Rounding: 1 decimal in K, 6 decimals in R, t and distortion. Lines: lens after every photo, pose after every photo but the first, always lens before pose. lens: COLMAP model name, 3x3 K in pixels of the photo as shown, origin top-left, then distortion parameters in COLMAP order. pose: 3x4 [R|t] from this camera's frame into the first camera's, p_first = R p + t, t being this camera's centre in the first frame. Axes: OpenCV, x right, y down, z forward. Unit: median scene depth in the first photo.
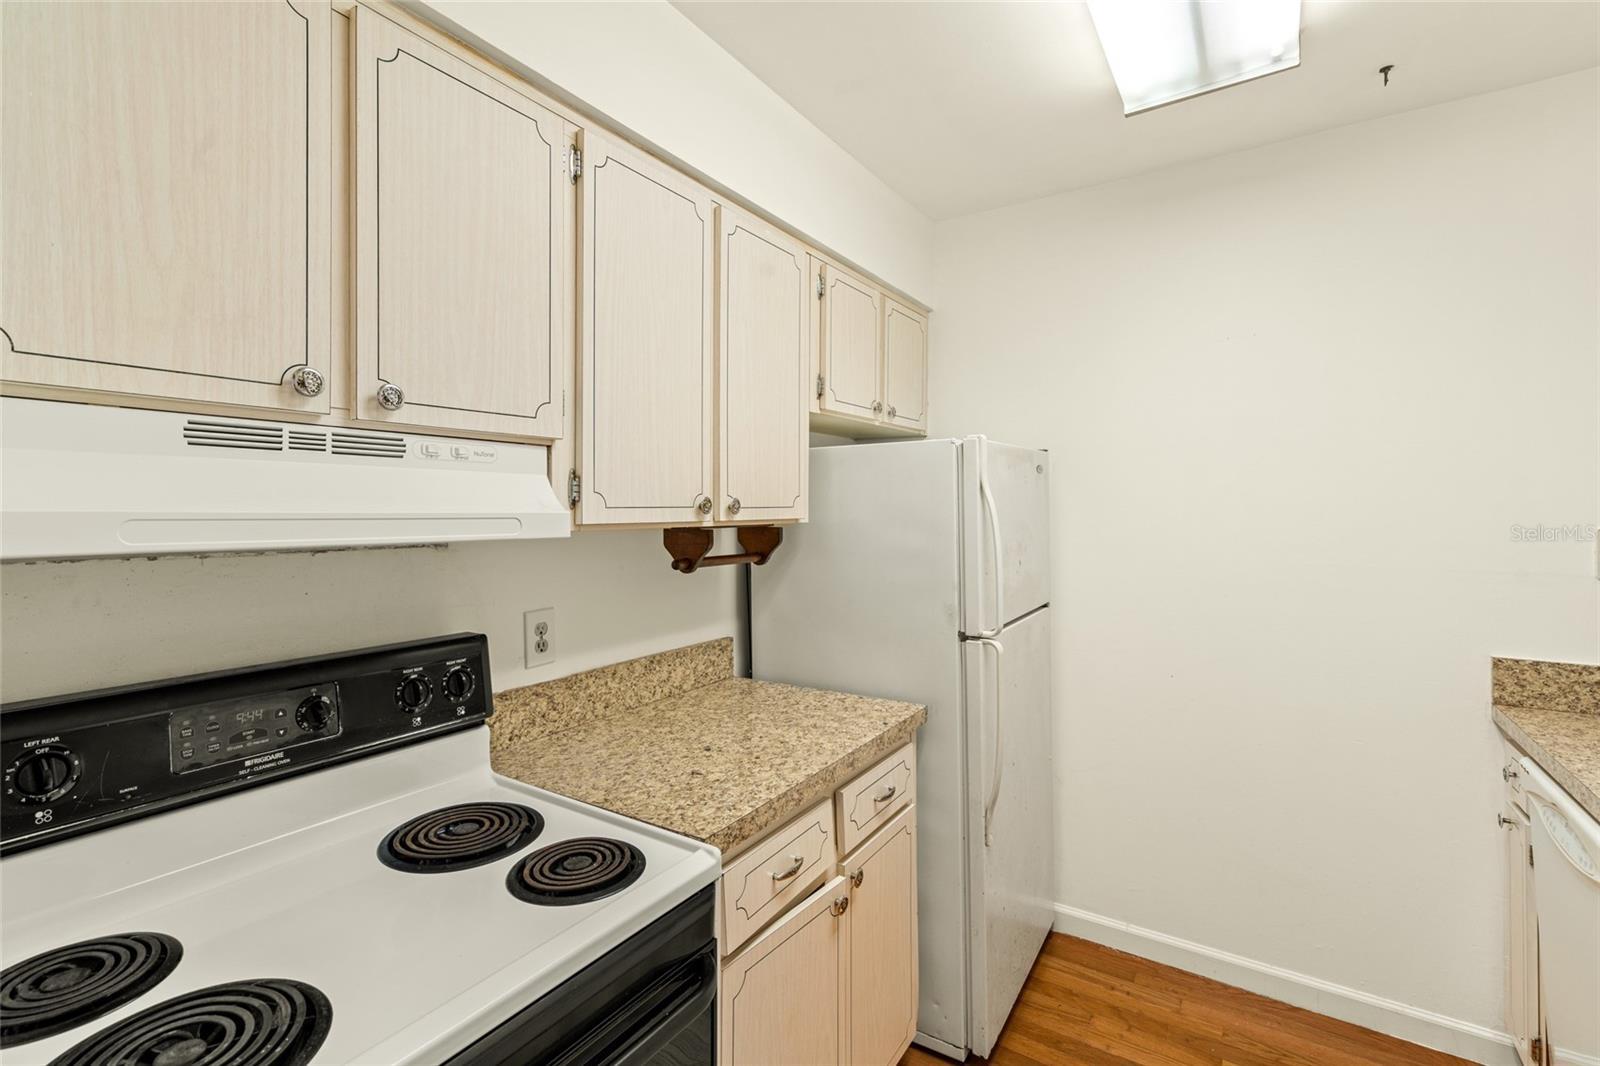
lens RADIAL K [[722.9, 0, 792.0], [0, 722.9, 508.6], [0, 0, 1]] dist [0.005015, 0.001524]
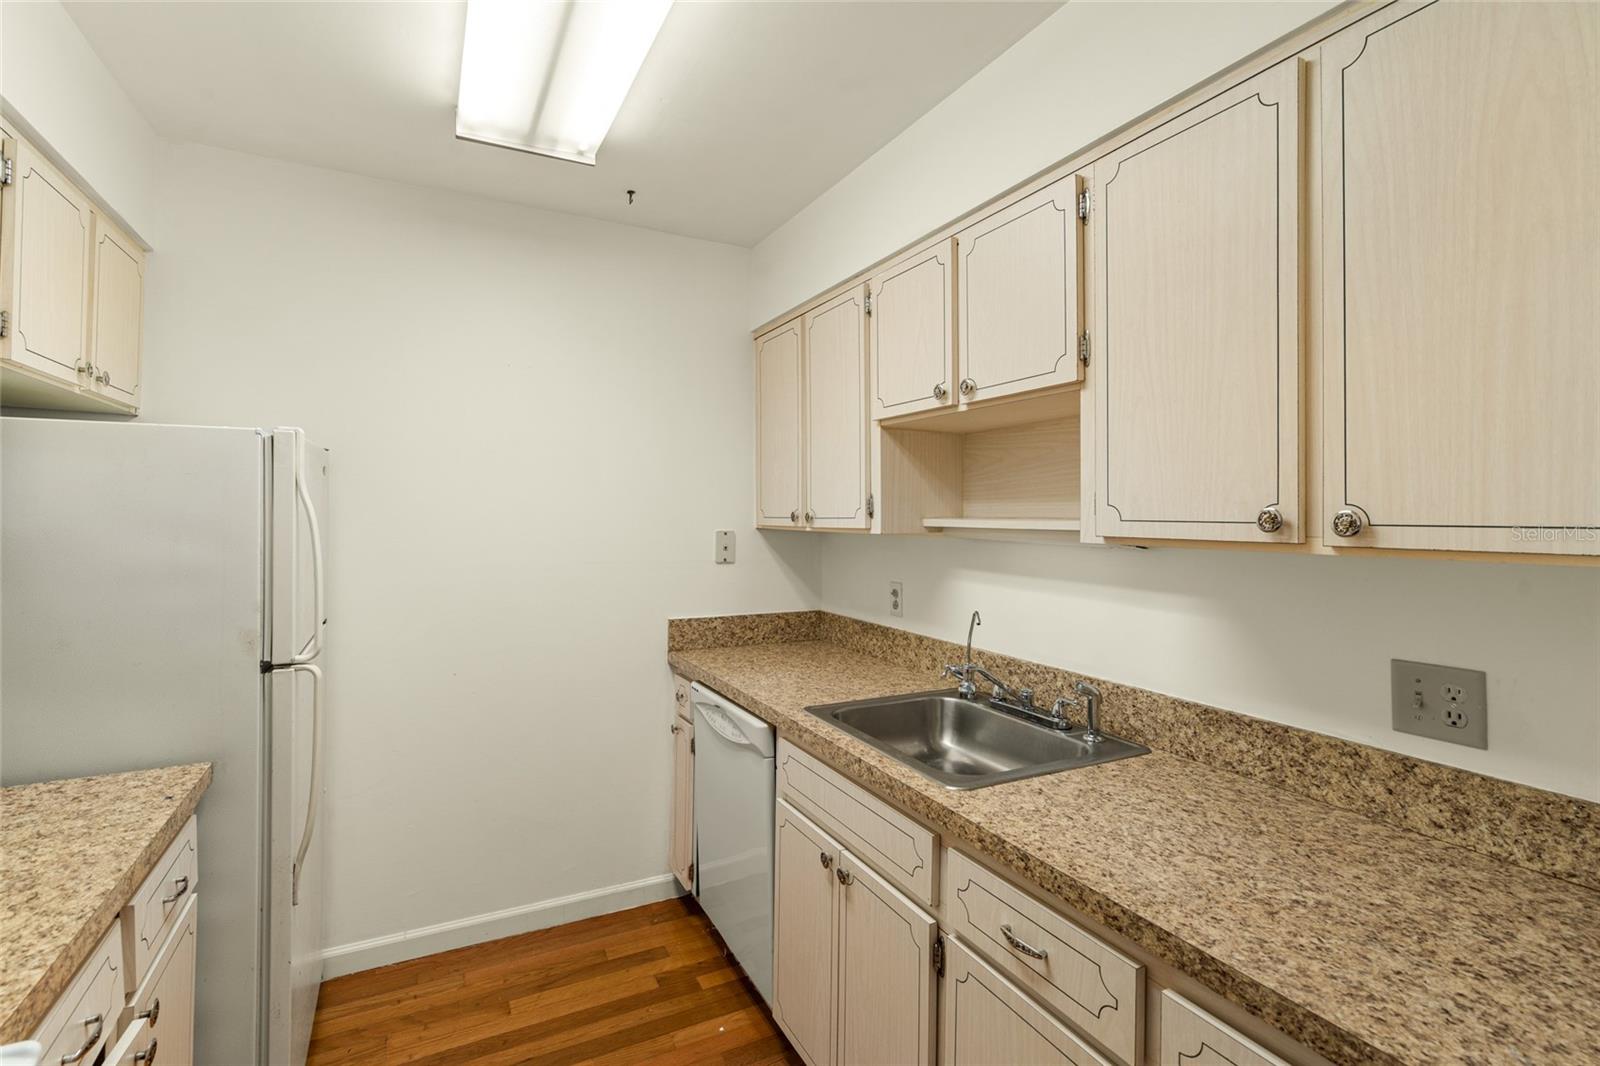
lens RADIAL K [[737.3, 0, 776.8], [0, 737.3, 516.4], [0, 0, 1]] dist [0.000851, 0.000814]
pose [[0.504769, 0.009191, 0.863206, -0.207203], [-0.009348, 0.999943, -0.005181, 0.002624], [-0.863204, -0.005454, 0.504826, 0.065163]]
